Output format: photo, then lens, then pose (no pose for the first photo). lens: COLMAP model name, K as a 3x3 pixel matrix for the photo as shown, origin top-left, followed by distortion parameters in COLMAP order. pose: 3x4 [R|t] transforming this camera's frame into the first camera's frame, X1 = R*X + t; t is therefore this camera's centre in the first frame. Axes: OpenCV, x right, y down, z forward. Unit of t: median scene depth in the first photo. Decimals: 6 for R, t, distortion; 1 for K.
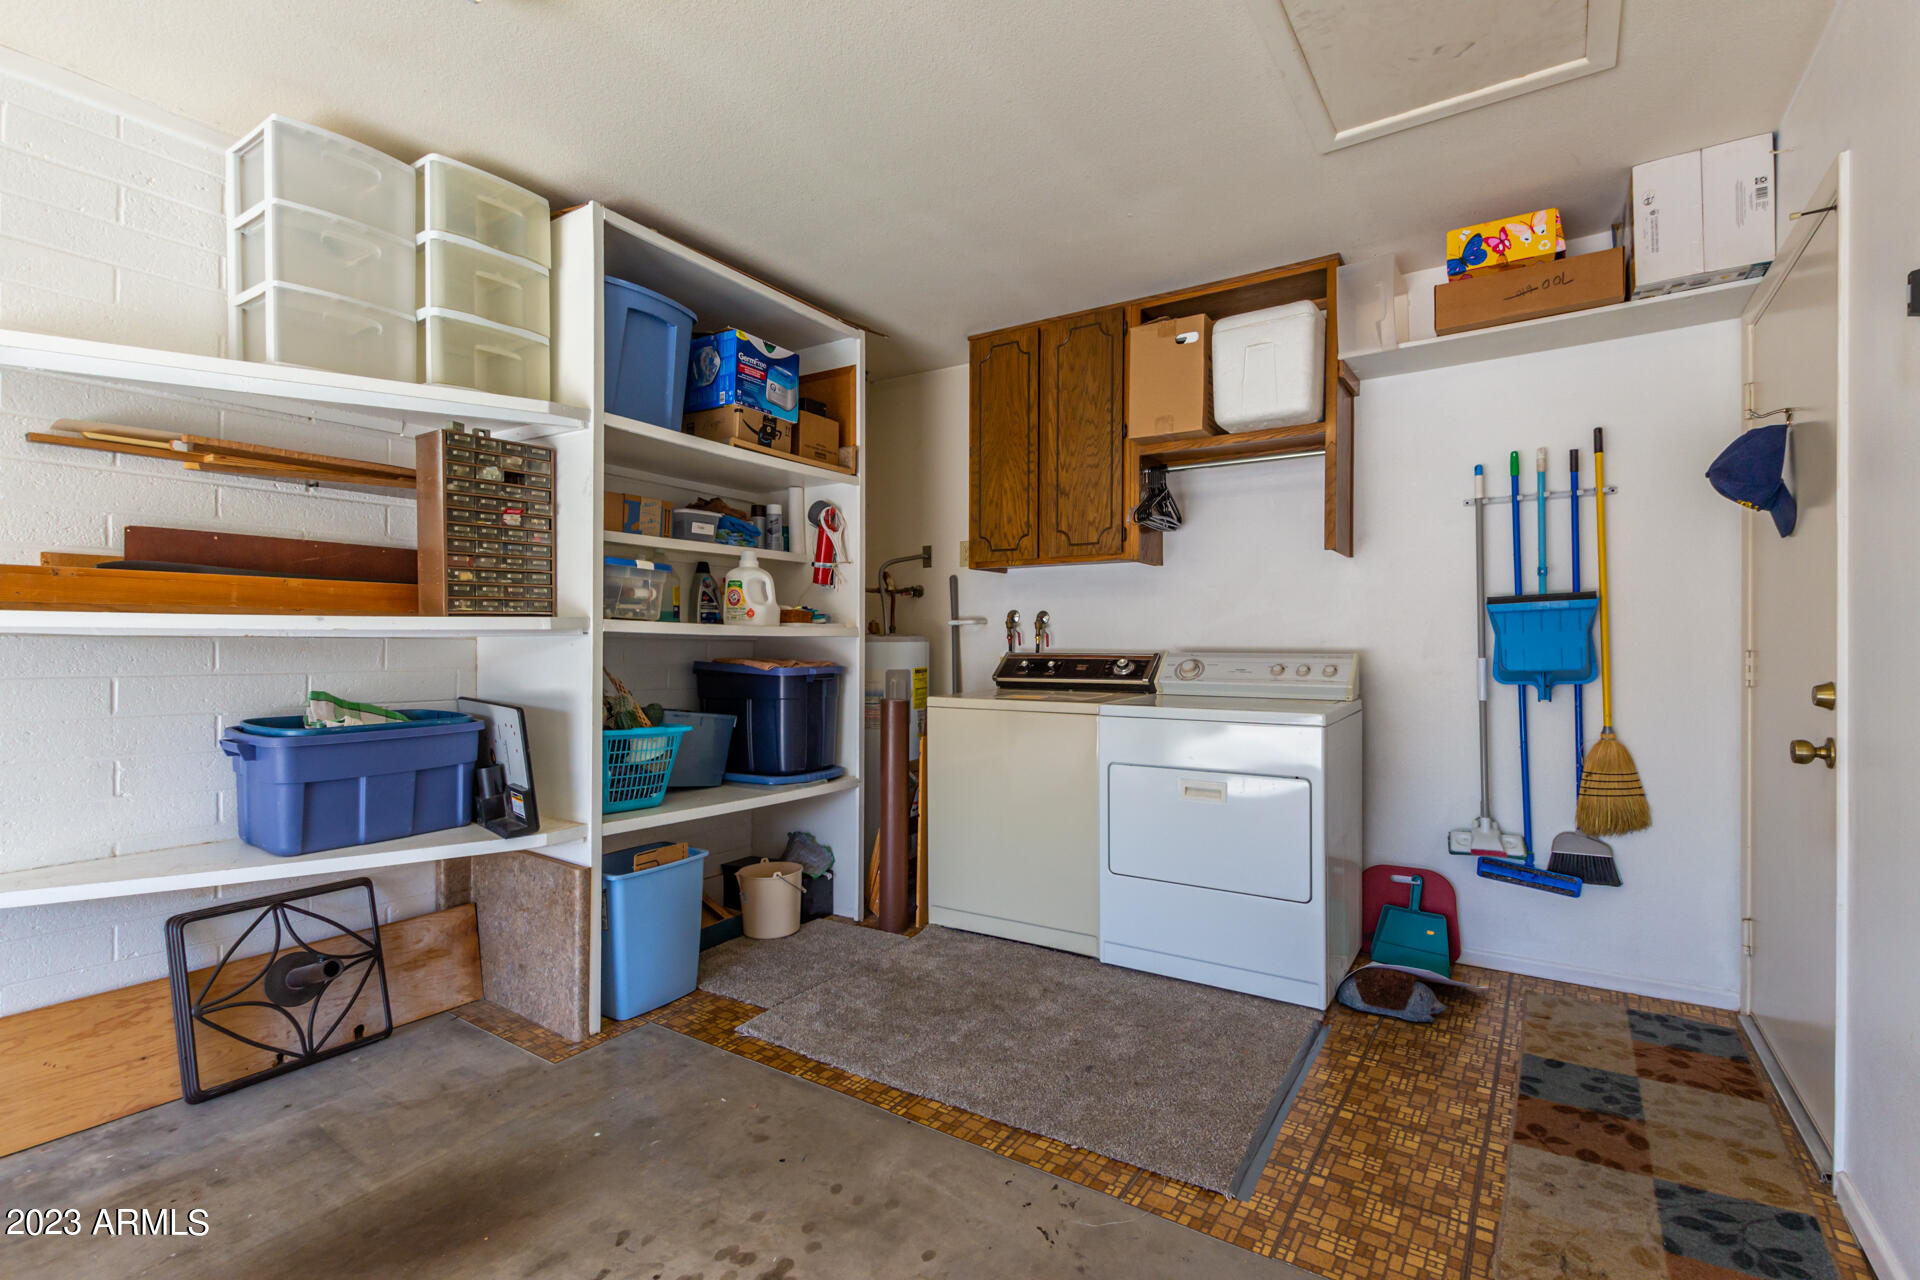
lens RADIAL K [[883.3, 0, 958.0], [0, 883.3, 650.3], [0, 0, 1]] dist [0.000370, -0.000780]
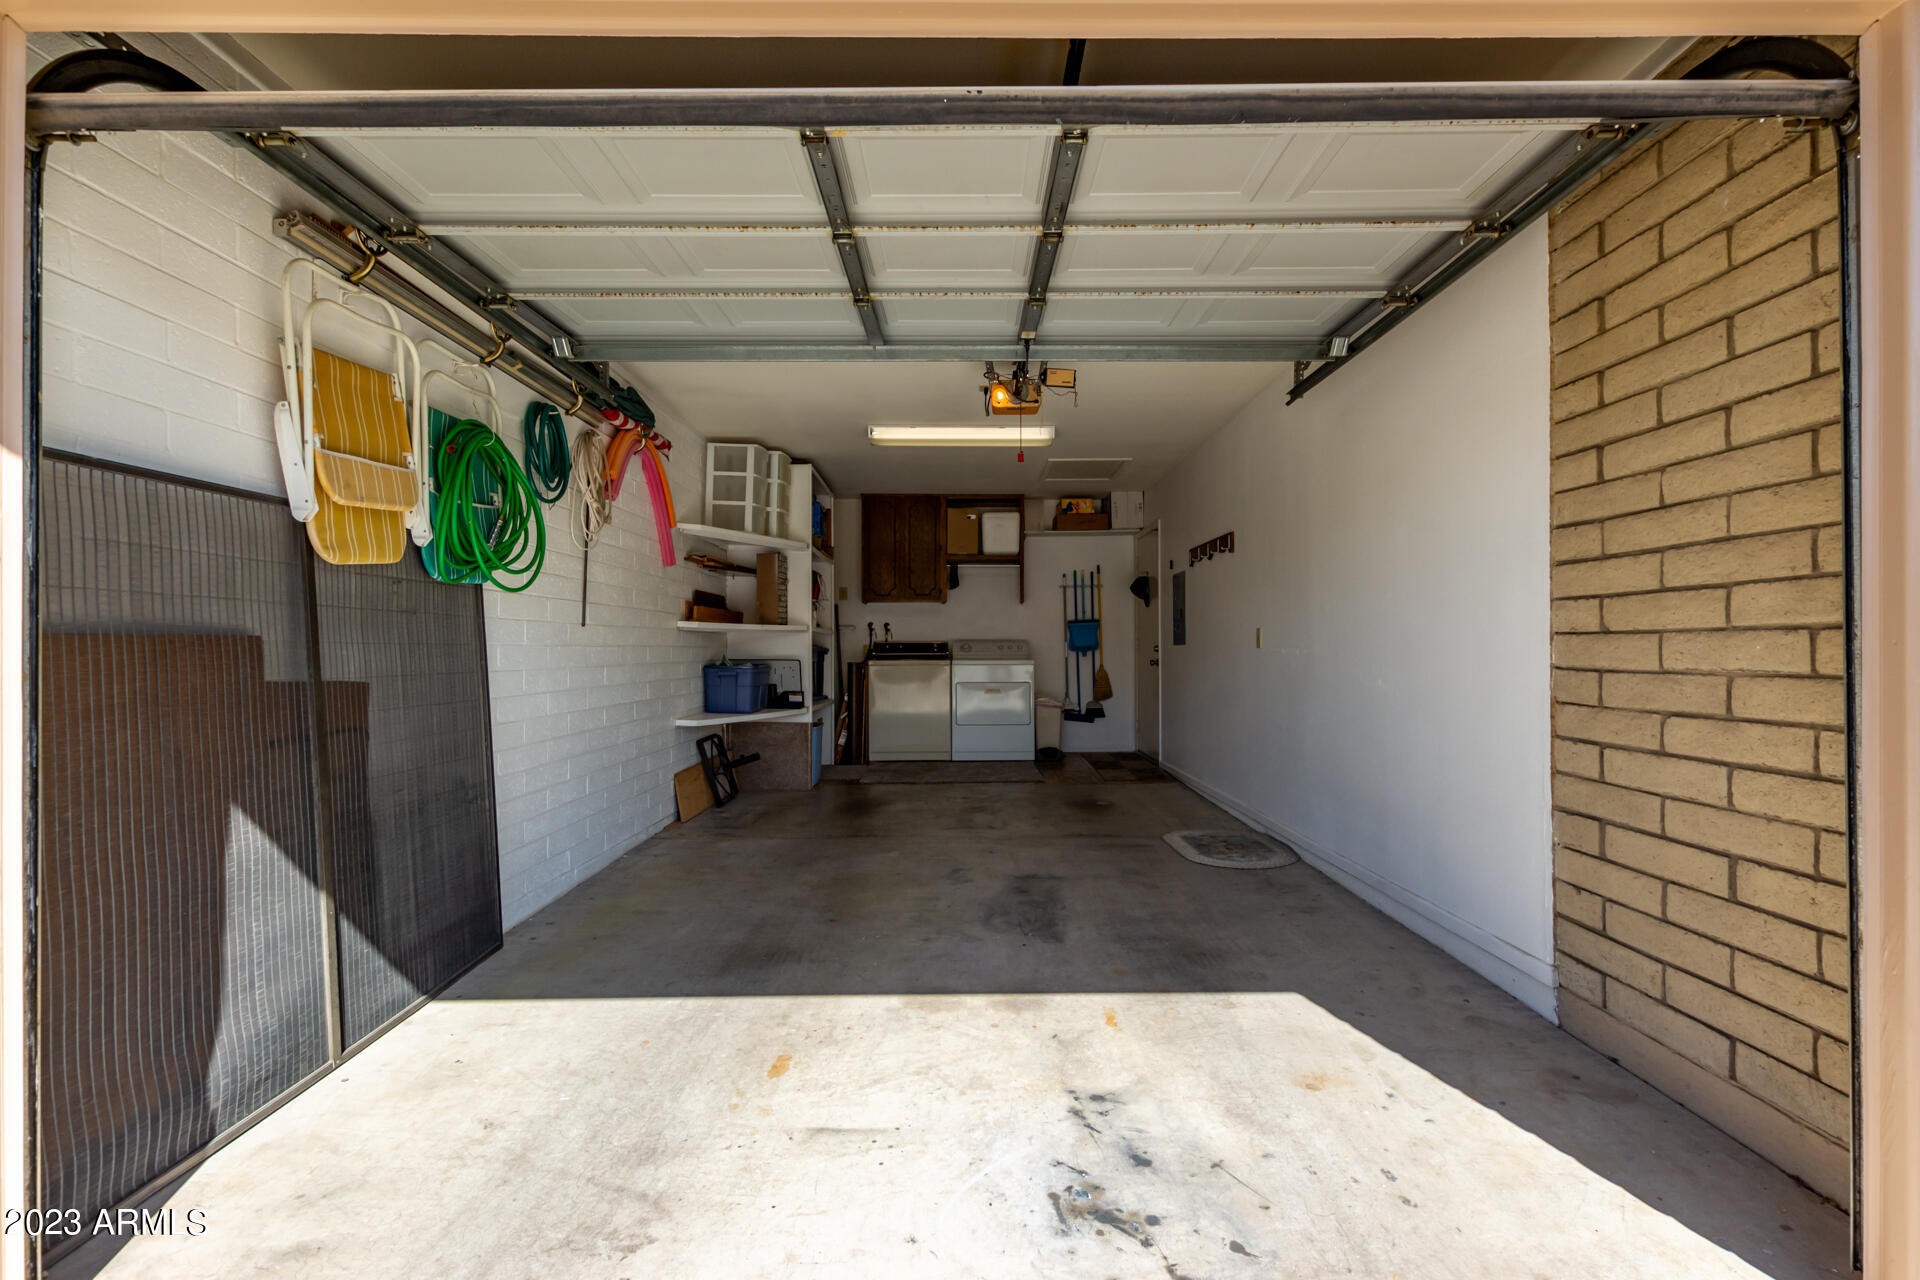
lens RADIAL K [[883.3, 0, 960.8], [0, 883.3, 641.0], [0, 0, 1]] dist [0.000370, -0.000780]
pose [[0.833681, 0.000788, 0.552245, -1.280798], [0.006198, 0.999923, -0.010783, 0.034827], [-0.552211, 0.012413, 0.833612, -1.203440]]
